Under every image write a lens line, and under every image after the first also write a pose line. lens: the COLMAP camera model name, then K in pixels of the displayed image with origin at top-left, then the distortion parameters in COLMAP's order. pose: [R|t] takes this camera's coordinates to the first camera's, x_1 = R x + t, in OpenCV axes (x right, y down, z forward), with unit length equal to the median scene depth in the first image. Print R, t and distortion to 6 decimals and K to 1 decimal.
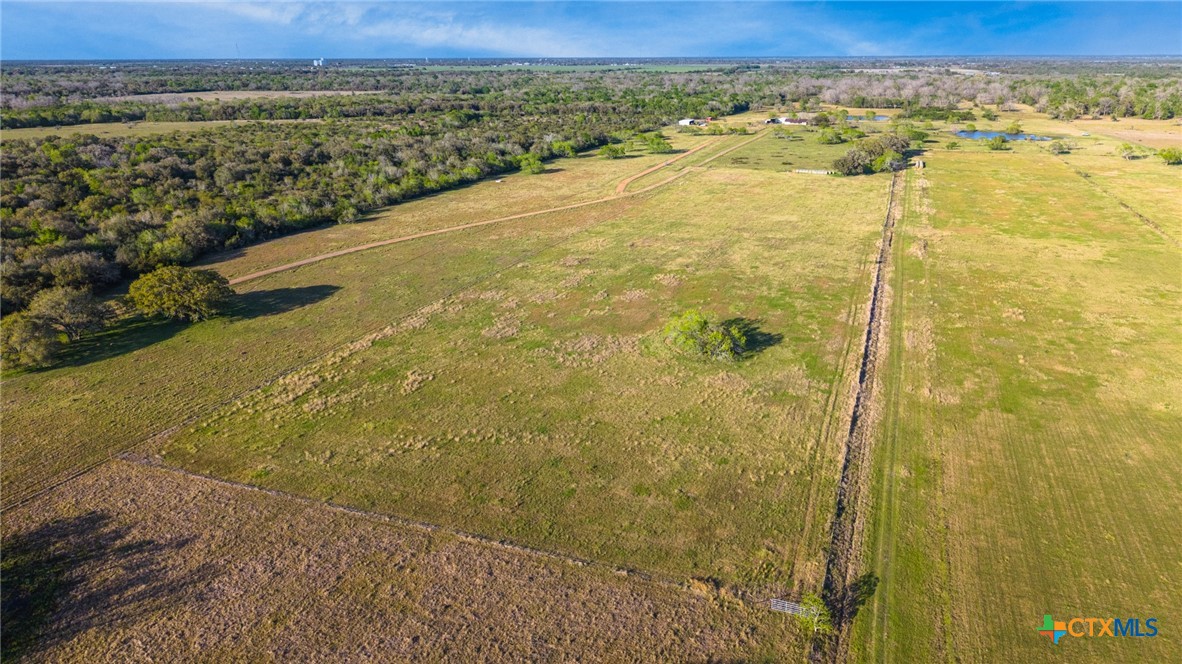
lens RADIAL K [[806.2, 0, 587.9], [0, 806.2, 329.0], [0, 0, 1]] dist [0.058452, -0.086444]
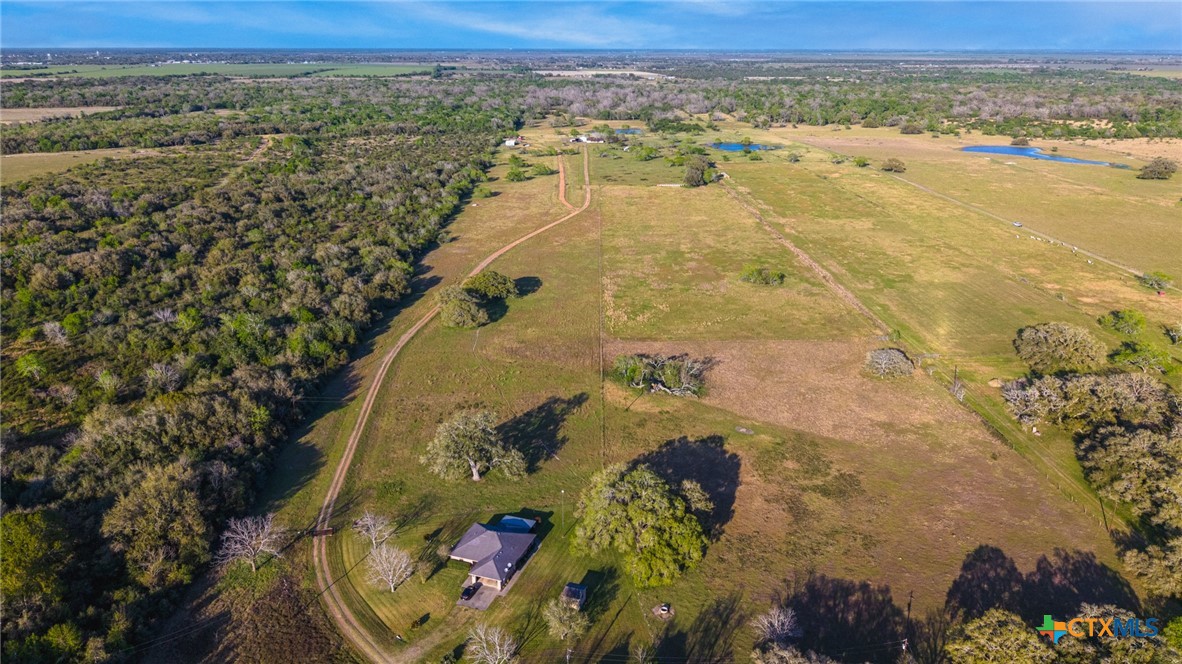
lens RADIAL K [[861.4, 0, 591.0], [0, 861.4, 332.0], [0, 0, 1]] dist [0.070763, -0.120087]
pose [[0.919408, -0.120466, 0.374403, -0.973157], [0.121073, 0.992400, 0.021995, 0.043262], [-0.374207, 0.025108, 0.927005, -0.820321]]
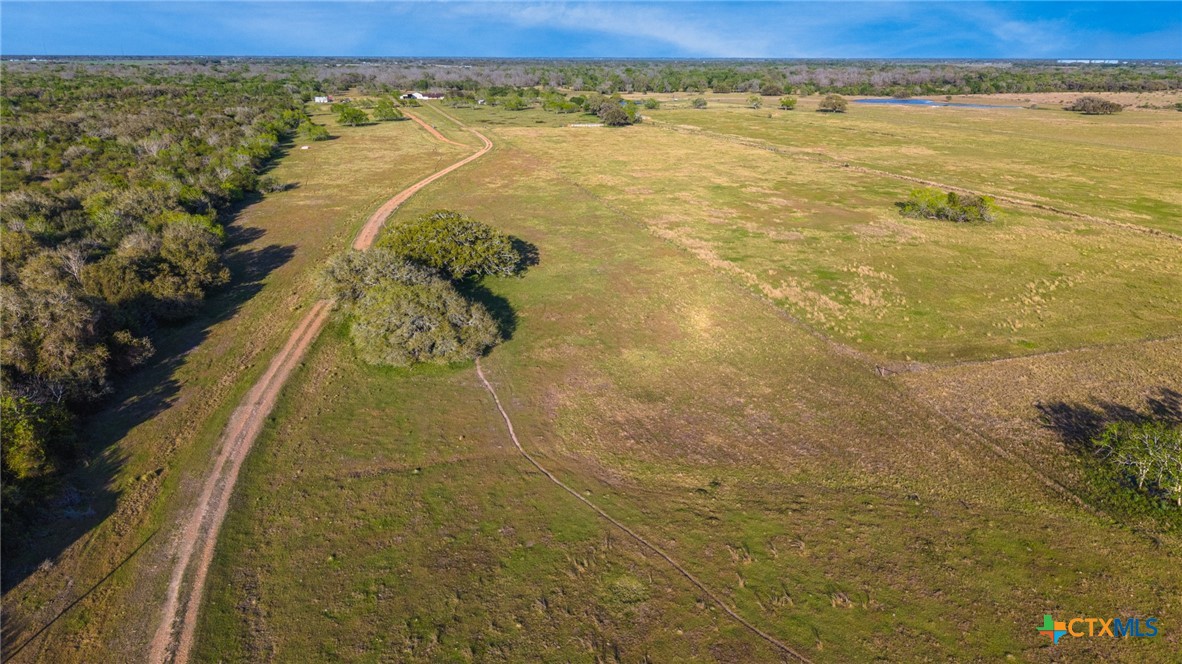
lens RADIAL K [[806.2, 0, 587.9], [0, 806.2, 329.0], [0, 0, 1]] dist [0.058452, -0.086444]
pose [[0.783430, -0.188543, 0.592191, -0.794574], [0.190848, 0.979816, 0.059477, 0.008751], [-0.591452, 0.066423, 0.803600, 0.338767]]
